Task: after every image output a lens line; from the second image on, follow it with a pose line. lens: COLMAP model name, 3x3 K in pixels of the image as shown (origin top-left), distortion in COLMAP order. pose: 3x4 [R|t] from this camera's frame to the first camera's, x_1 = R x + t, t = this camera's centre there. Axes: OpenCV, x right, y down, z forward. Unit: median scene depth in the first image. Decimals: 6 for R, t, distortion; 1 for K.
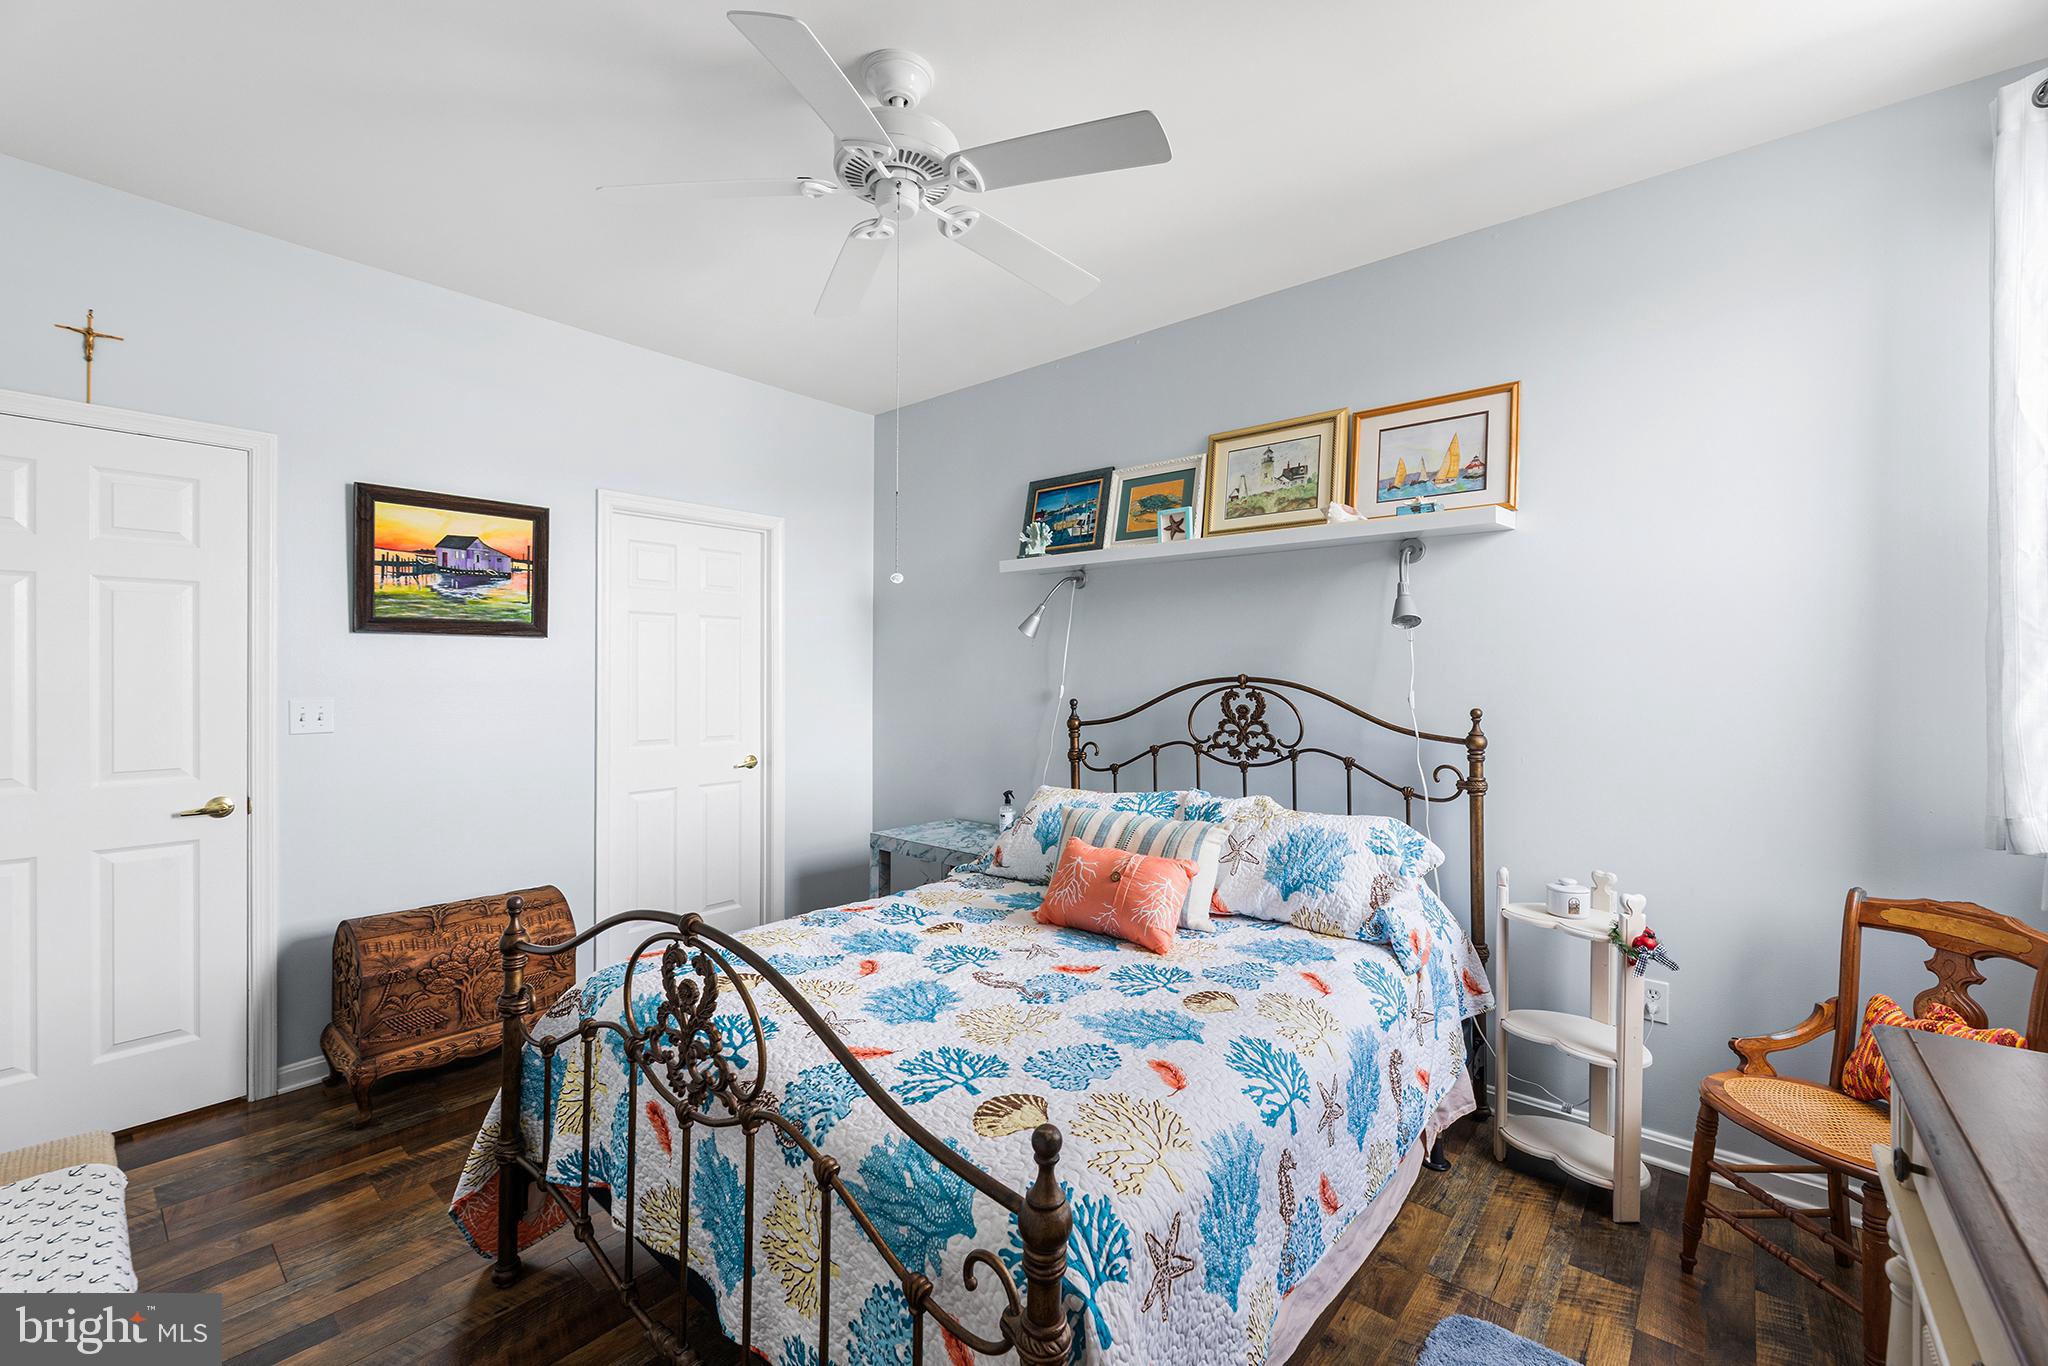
lens RADIAL K [[833.2, 0, 1026.1], [0, 833.2, 675.4], [0, 0, 1]] dist [0.000507, -0.000098]
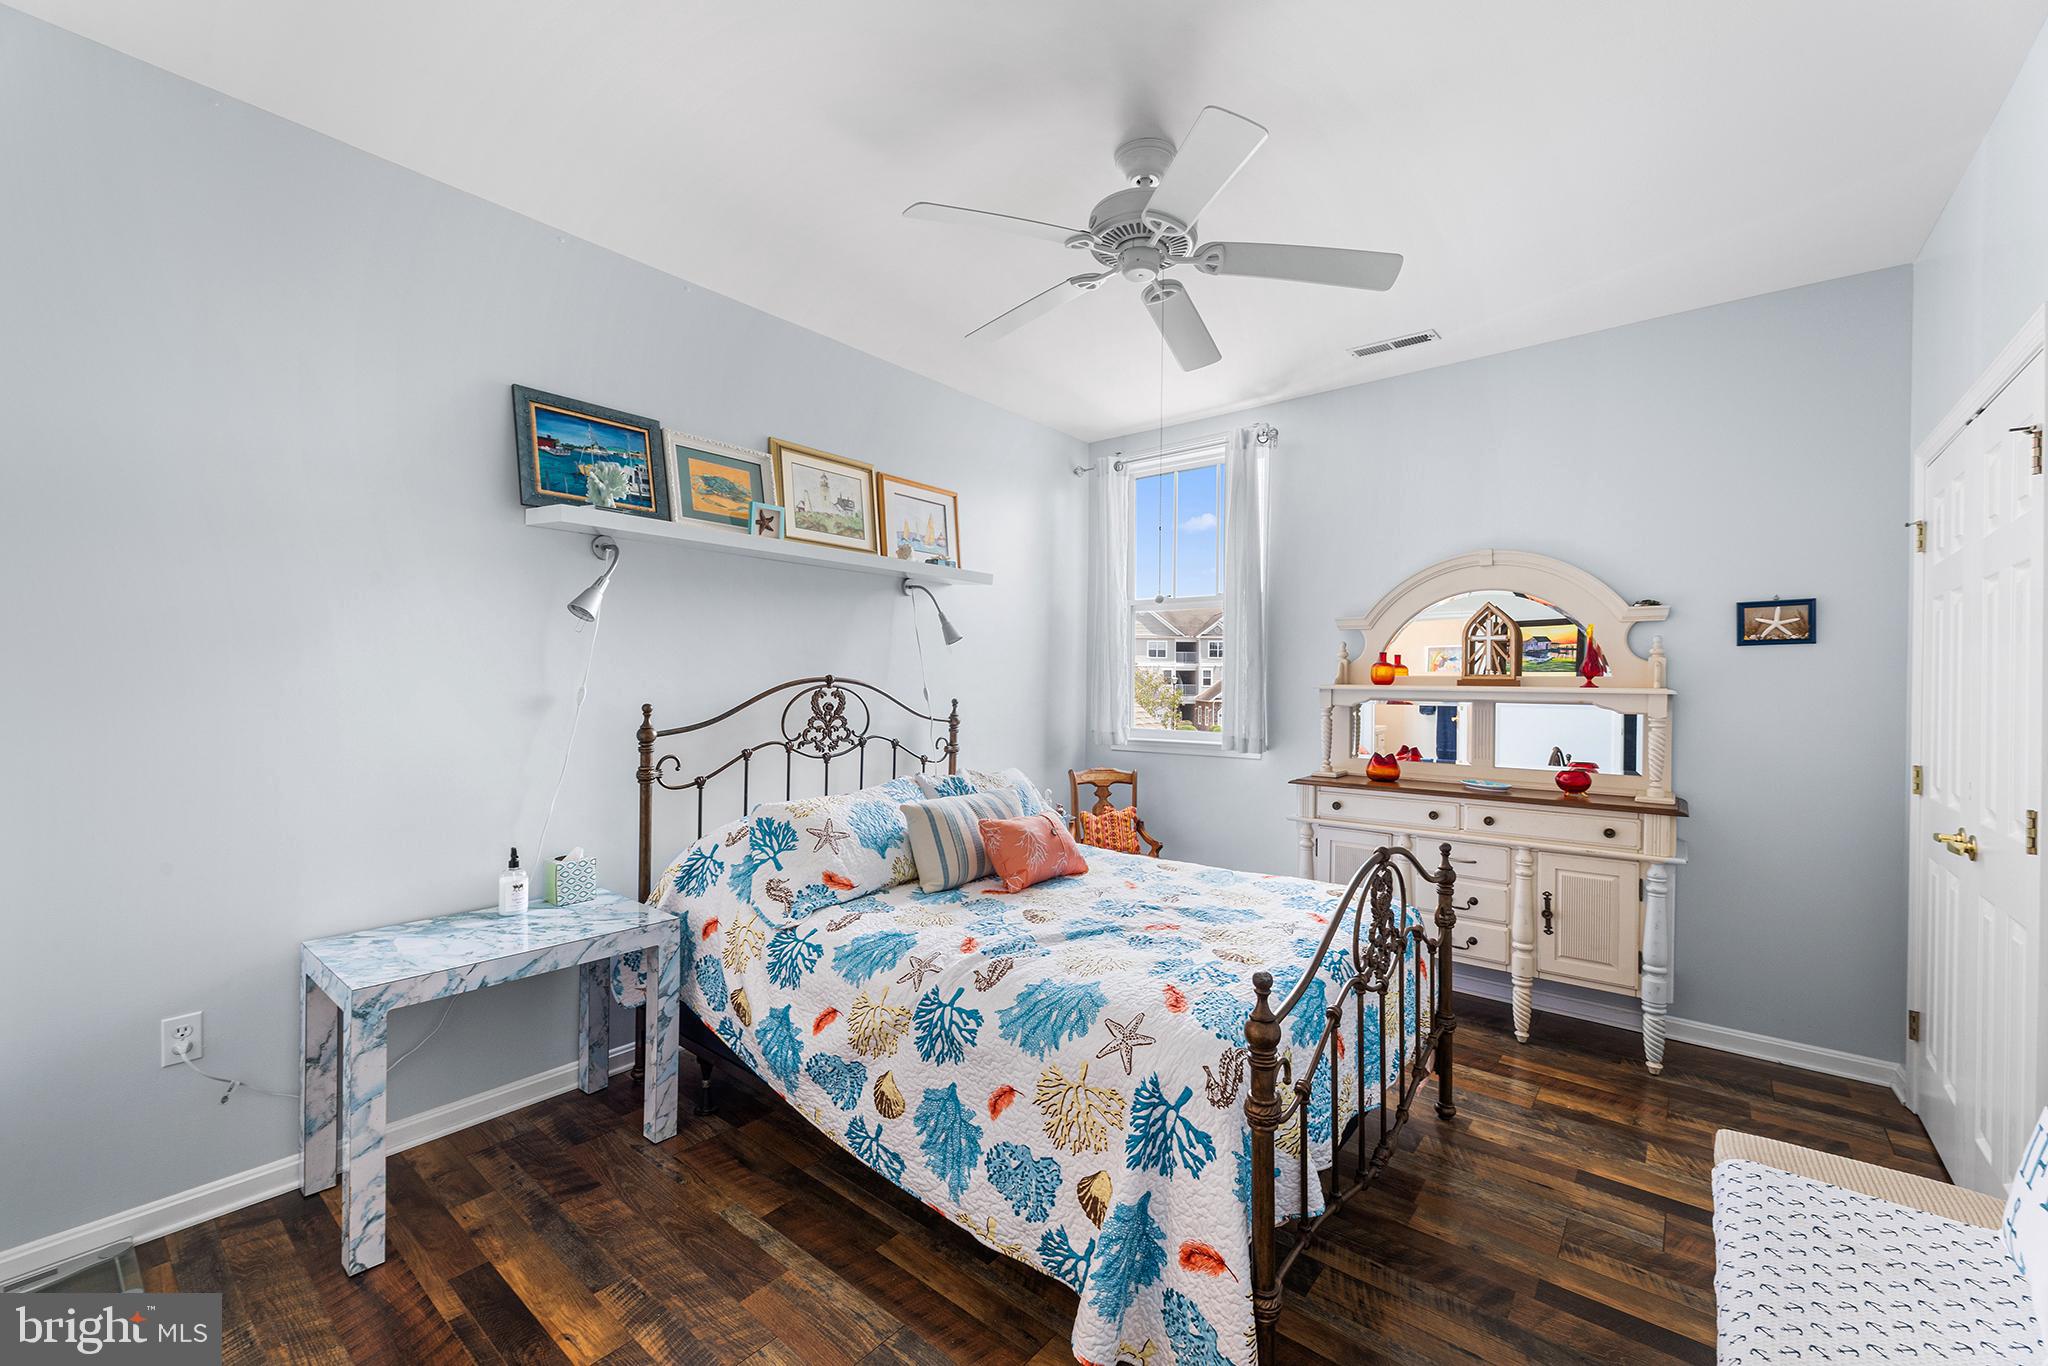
lens RADIAL K [[833.2, 0, 1026.1], [0, 833.2, 675.4], [0, 0, 1]] dist [0.000507, -0.000098]
pose [[-0.018283, 0.002732, 0.999829, -0.851931], [-0.010027, 0.999945, -0.002916, -0.000074], [-0.999783, -0.010078, -0.018254, 0.755897]]
